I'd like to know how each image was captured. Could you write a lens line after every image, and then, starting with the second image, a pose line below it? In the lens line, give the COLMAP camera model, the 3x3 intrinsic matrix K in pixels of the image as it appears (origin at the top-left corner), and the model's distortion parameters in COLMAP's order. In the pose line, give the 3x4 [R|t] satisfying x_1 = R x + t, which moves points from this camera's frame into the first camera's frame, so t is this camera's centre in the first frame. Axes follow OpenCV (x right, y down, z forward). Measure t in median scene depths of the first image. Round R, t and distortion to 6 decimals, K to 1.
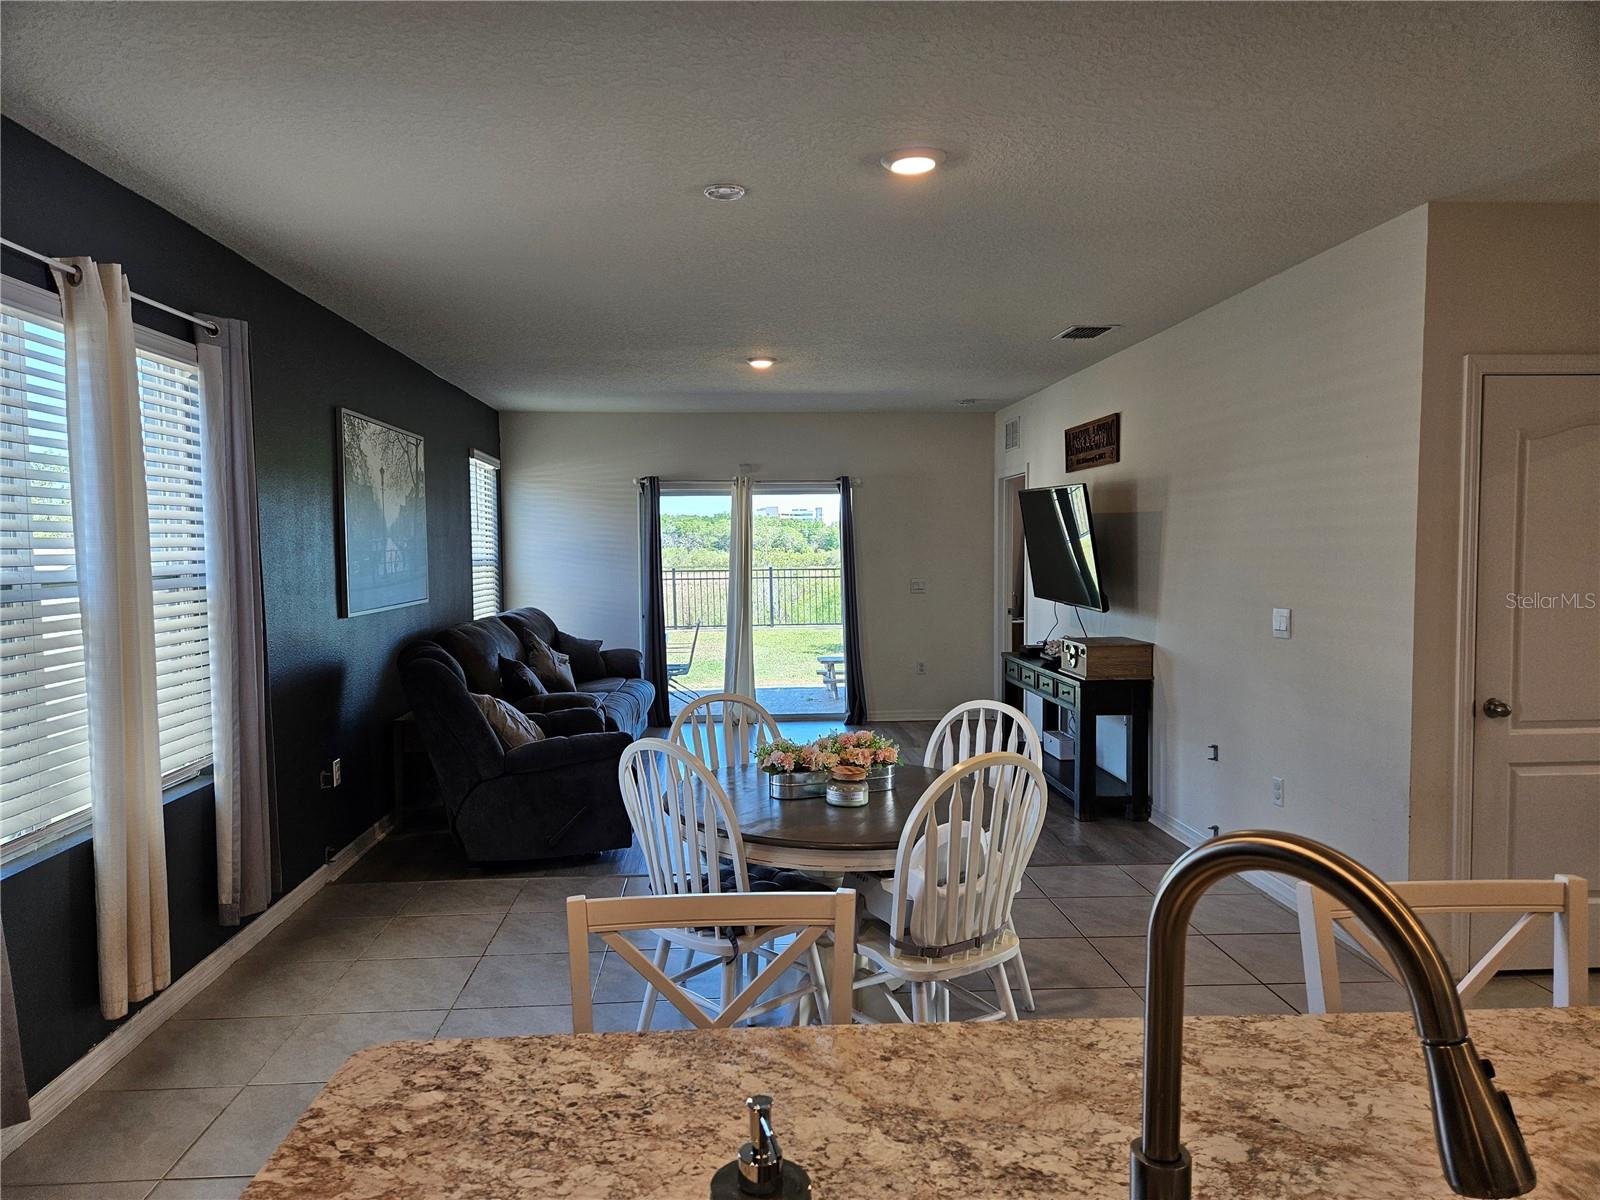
lens RADIAL K [[1056.5, 0, 790.3], [0, 1056.5, 603.3], [0, 0, 1]] dist [0.072534, -0.067073]
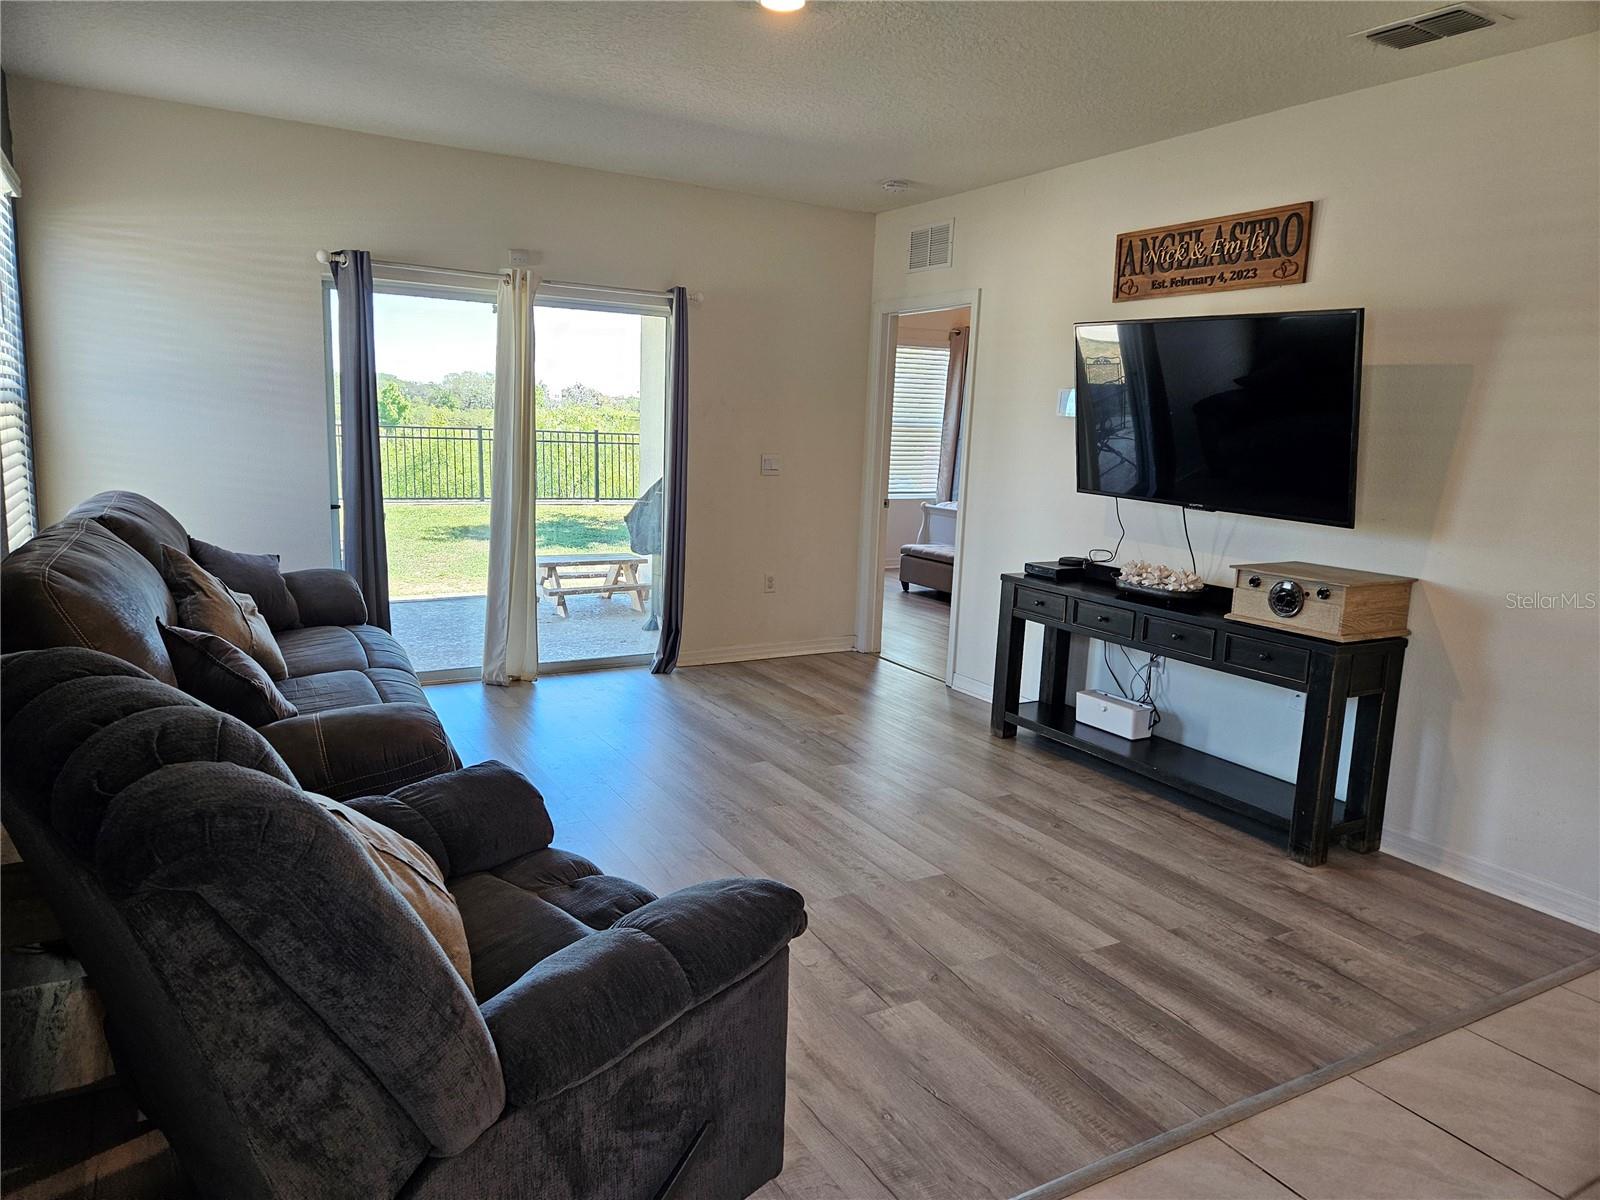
lens RADIAL K [[1063.6, 0, 785.0], [0, 1063.6, 594.2], [0, 0, 1]] dist [0.076915, -0.072608]
pose [[0.900951, -0.027178, 0.433069, -0.188706], [-0.021243, 0.994077, 0.106580, -0.009045], [-0.433401, -0.105223, 0.895037, 0.415020]]
